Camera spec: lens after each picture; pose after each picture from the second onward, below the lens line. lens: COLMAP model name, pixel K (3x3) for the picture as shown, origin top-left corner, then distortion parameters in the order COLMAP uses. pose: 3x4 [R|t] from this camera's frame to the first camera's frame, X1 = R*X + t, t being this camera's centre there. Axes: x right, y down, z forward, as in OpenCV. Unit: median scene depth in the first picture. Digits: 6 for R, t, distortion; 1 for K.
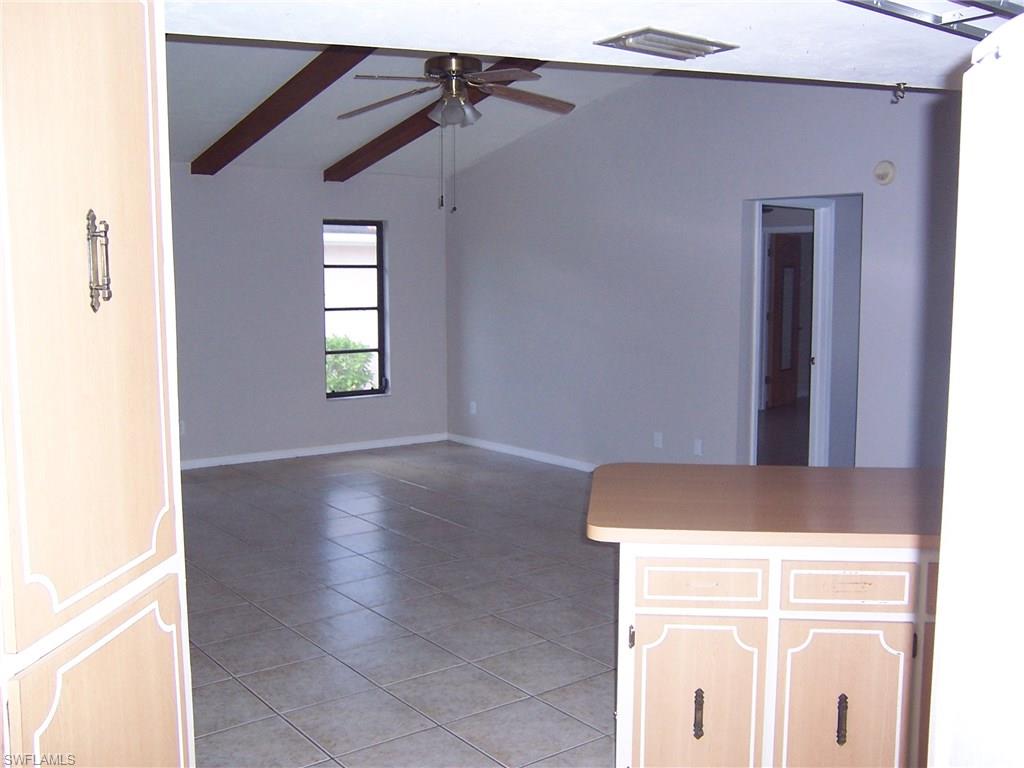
lens RADIAL K [[1005.6, 0, 506.1], [0, 1005.6, 383.8], [0, 0, 1]] dist [-0.048391, 0.000000]
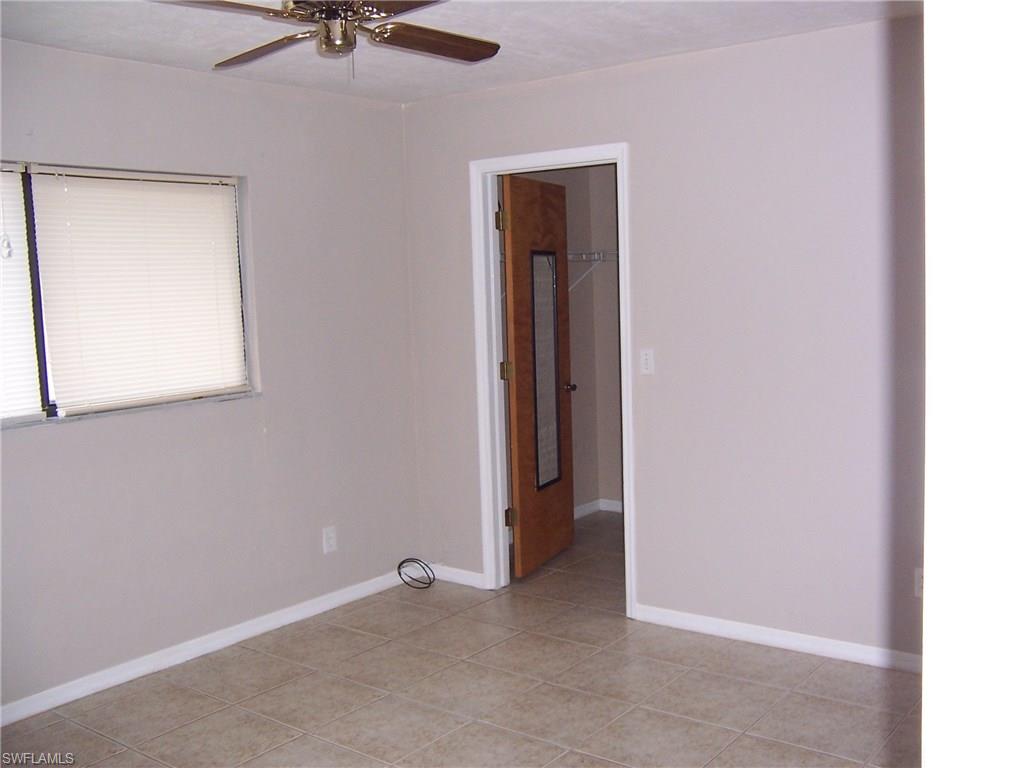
lens RADIAL K [[1005.6, 0, 514.7], [0, 1005.6, 385.8], [0, 0, 1]] dist [-0.048391, 0.000000]
pose [[0.969797, -0.054508, 0.237745, 0.156485], [0.055423, 0.998459, 0.002839, -0.058656], [-0.237533, 0.010423, 0.971323, 0.554826]]
